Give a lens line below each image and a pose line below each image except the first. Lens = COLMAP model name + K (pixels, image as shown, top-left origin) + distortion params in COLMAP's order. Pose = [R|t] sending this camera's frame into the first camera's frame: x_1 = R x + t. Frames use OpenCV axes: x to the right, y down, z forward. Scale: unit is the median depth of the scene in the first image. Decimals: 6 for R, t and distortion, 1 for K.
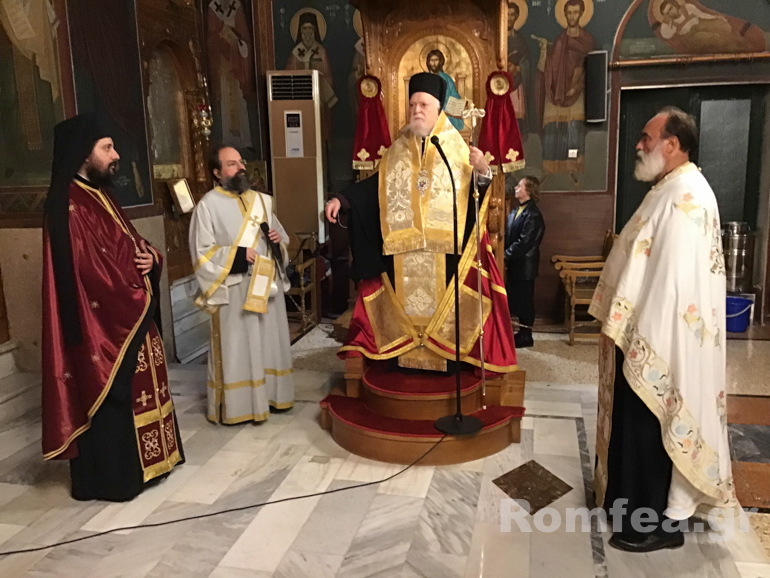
lens RADIAL K [[693.1, 0, 385.0], [0, 693.1, 289.0], [0, 0, 1]] dist [0.105928, -0.218347]
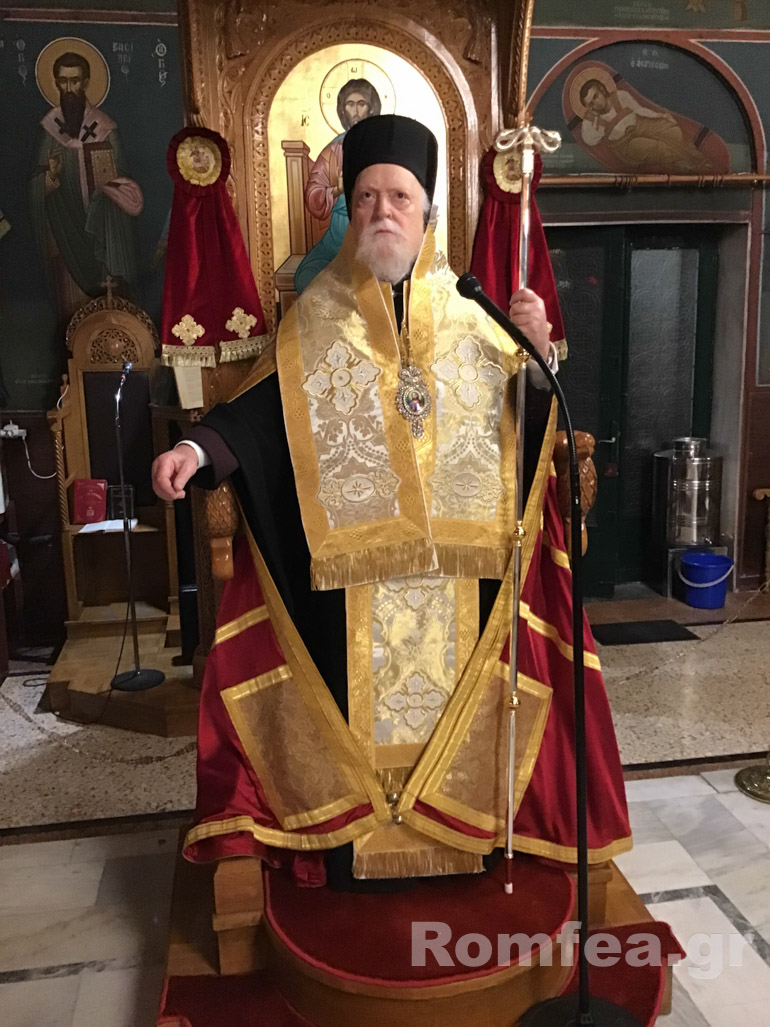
lens RADIAL K [[924.5, 0, 385.0], [0, 924.5, 513.5], [0, 0, 1]] dist [0.105928, -0.218347]
pose [[0.928080, -0.073182, 0.365118, -0.130071], [0.075646, 0.997106, 0.007569, -0.082291], [-0.364616, 0.020595, 0.930930, 0.457440]]
